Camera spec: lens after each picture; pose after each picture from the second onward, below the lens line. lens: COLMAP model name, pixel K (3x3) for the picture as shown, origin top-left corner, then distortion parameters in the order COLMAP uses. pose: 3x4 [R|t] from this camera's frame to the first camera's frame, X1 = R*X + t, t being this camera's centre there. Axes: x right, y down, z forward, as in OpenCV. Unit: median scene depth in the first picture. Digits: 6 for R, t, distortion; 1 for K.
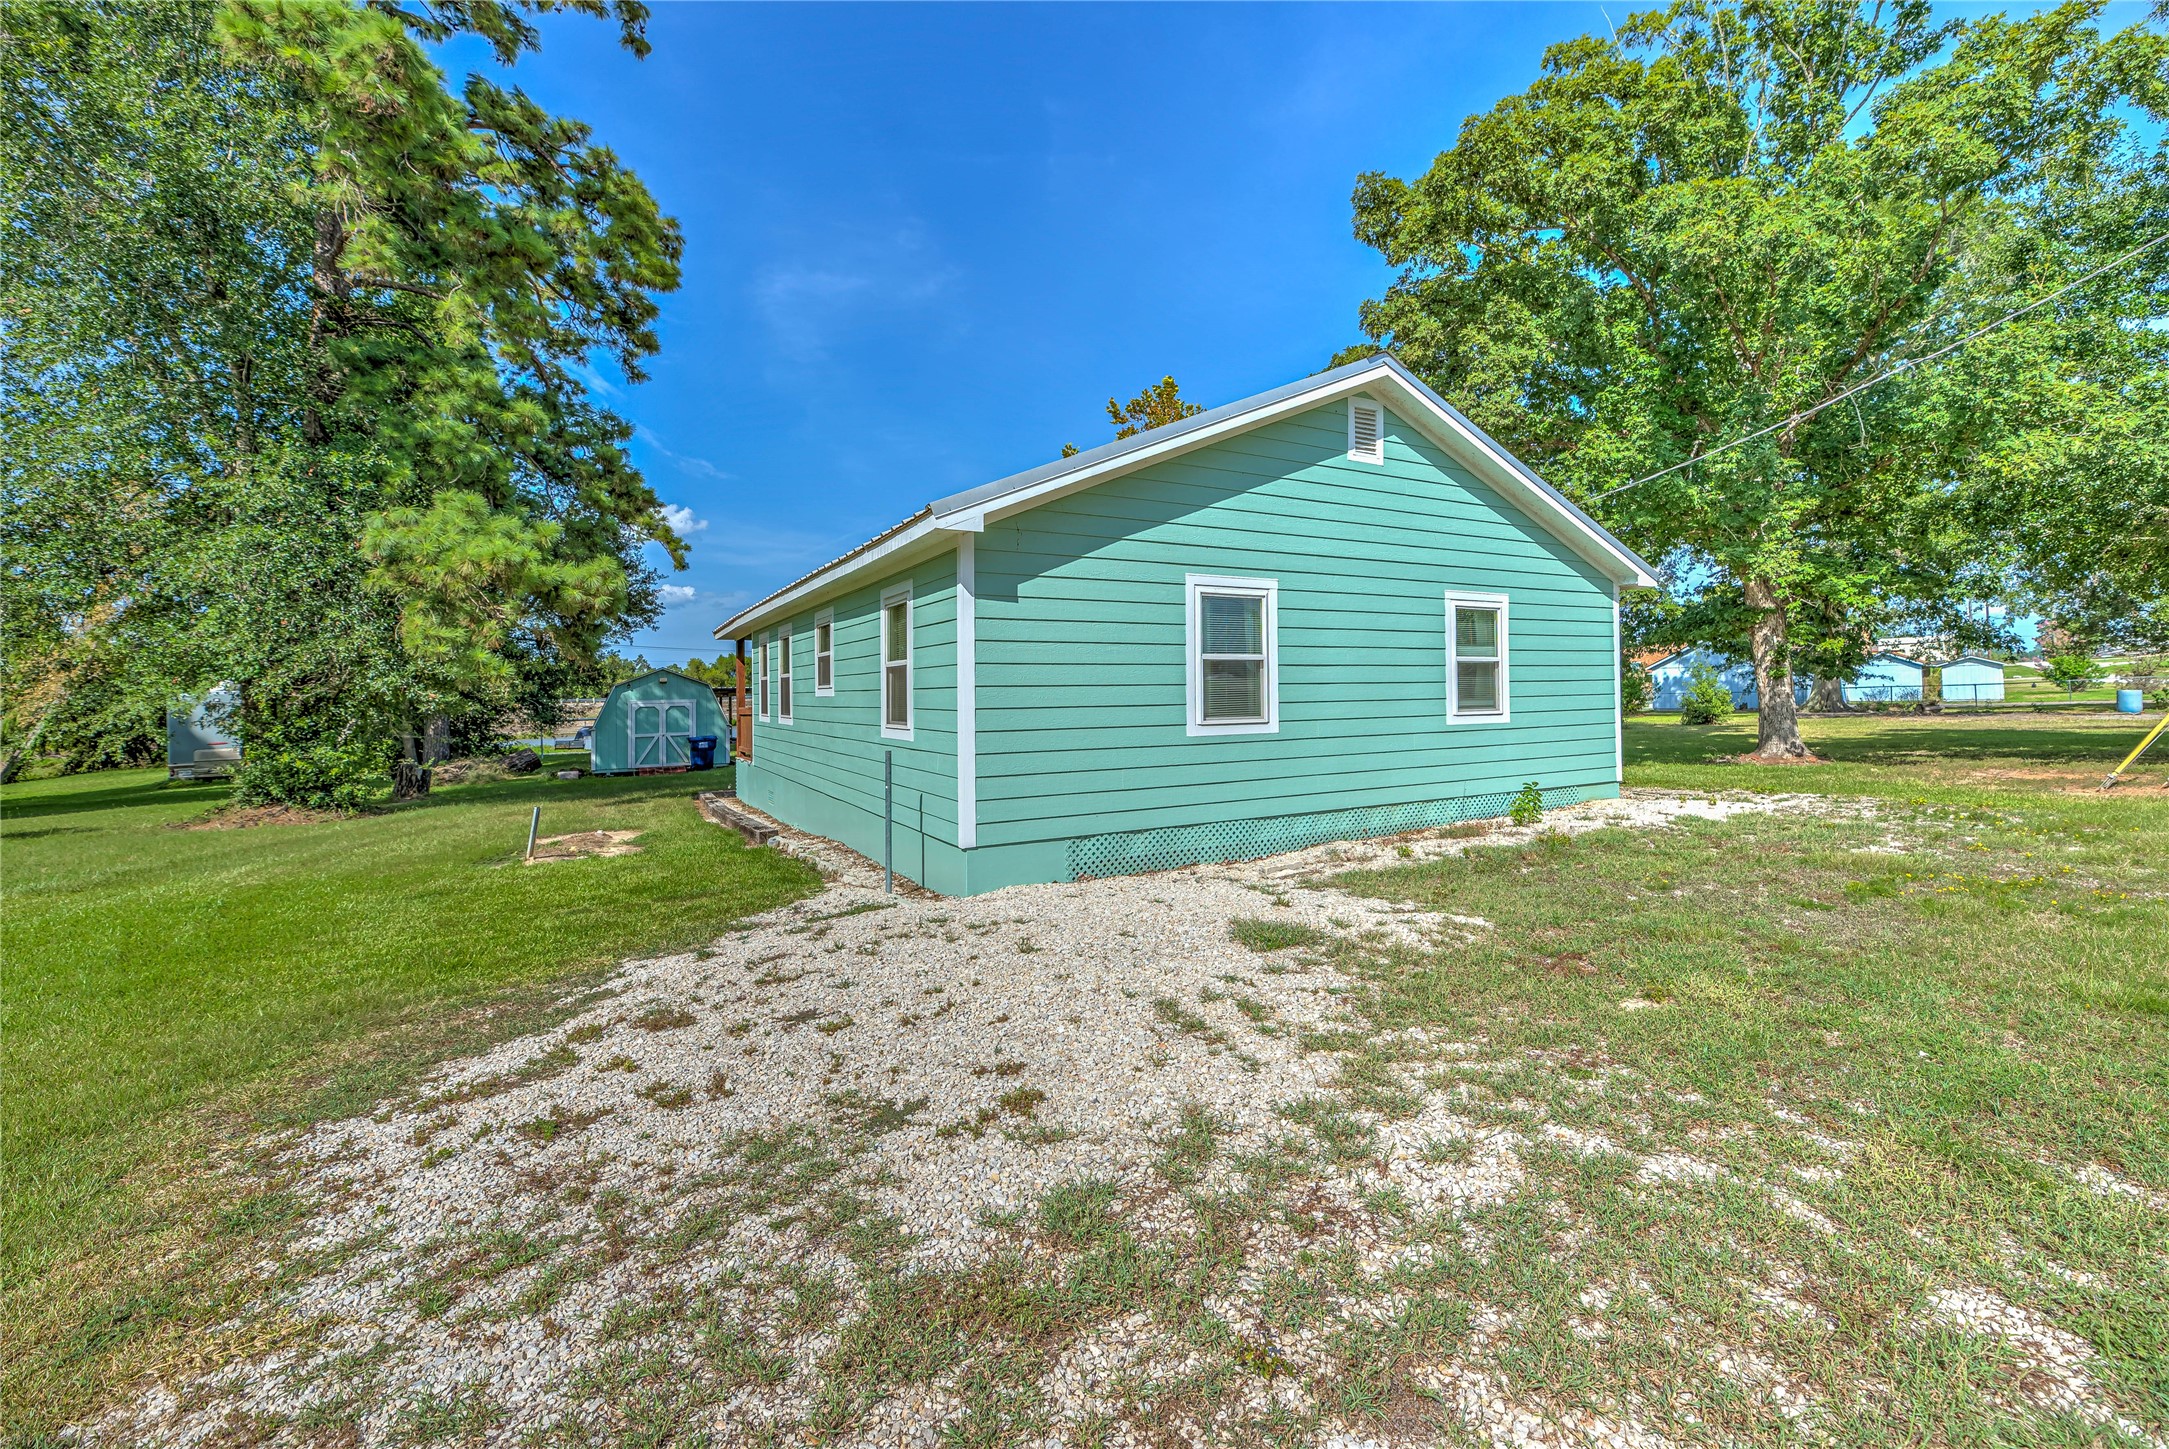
lens RADIAL K [[878.7, 0, 1095.6], [0, 878.7, 694.7], [0, 0, 1]] dist [-0.001001, -0.000198]
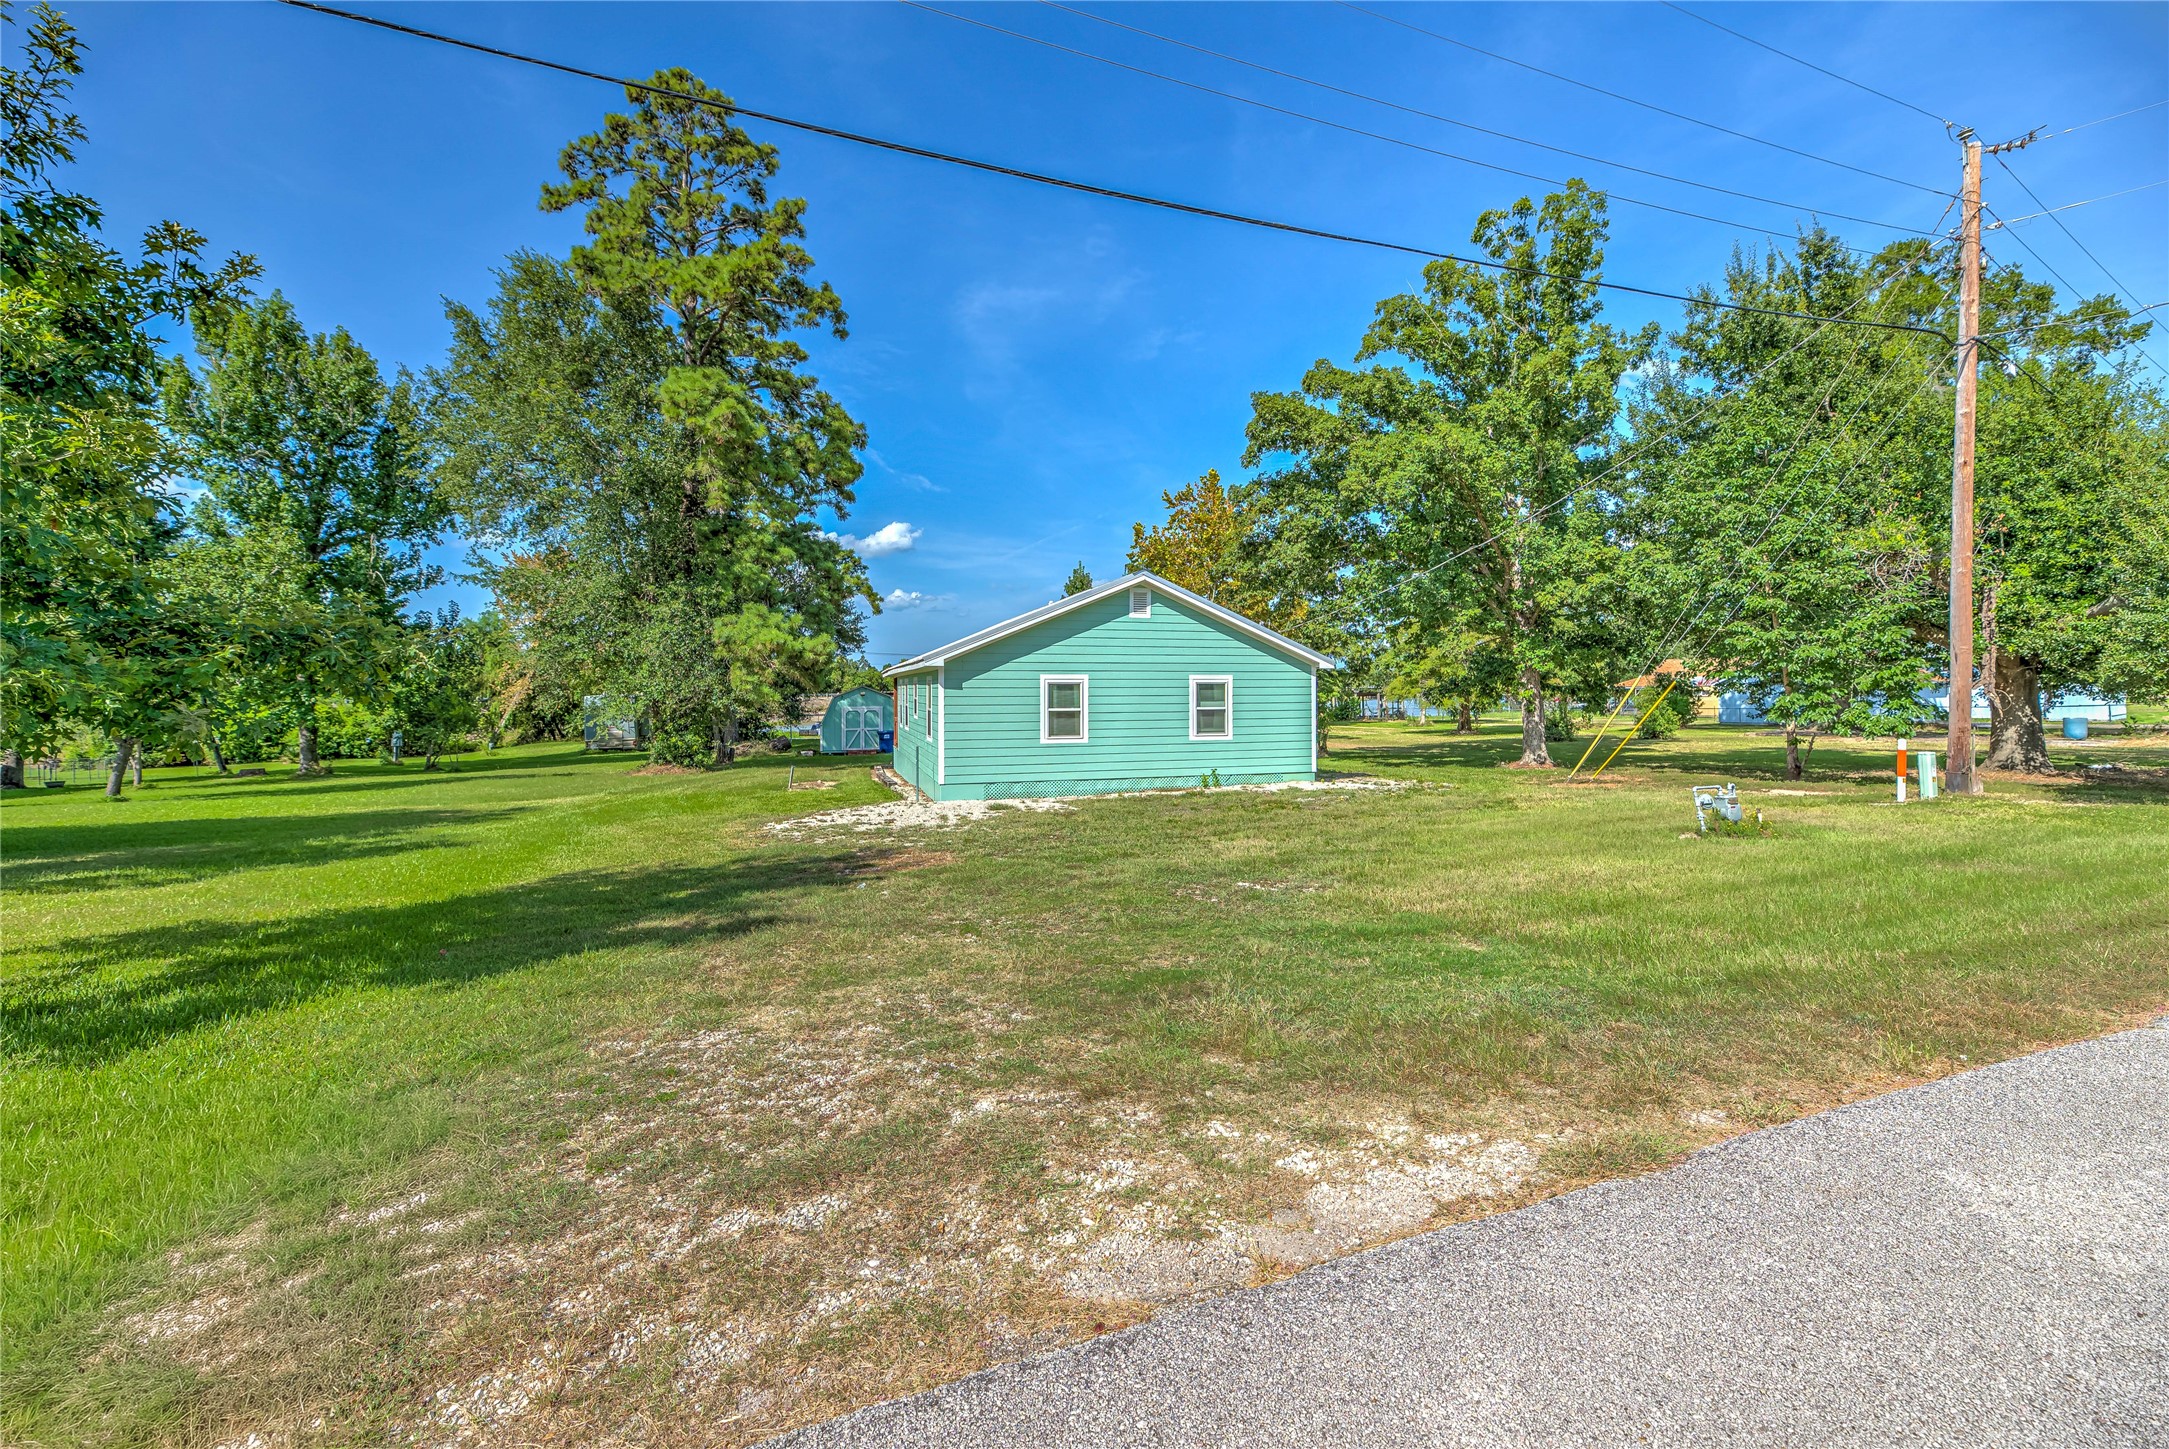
lens RADIAL K [[842.0, 0, 1084.5], [0, 842.0, 724.5], [0, 0, 1]] dist [-0.000419, -0.000058]
pose [[0.974685, 0.021405, -0.222558, 0.390399], [-0.012114, 0.999000, 0.043026, -0.055464], [0.223256, -0.039241, 0.973970, -0.637490]]
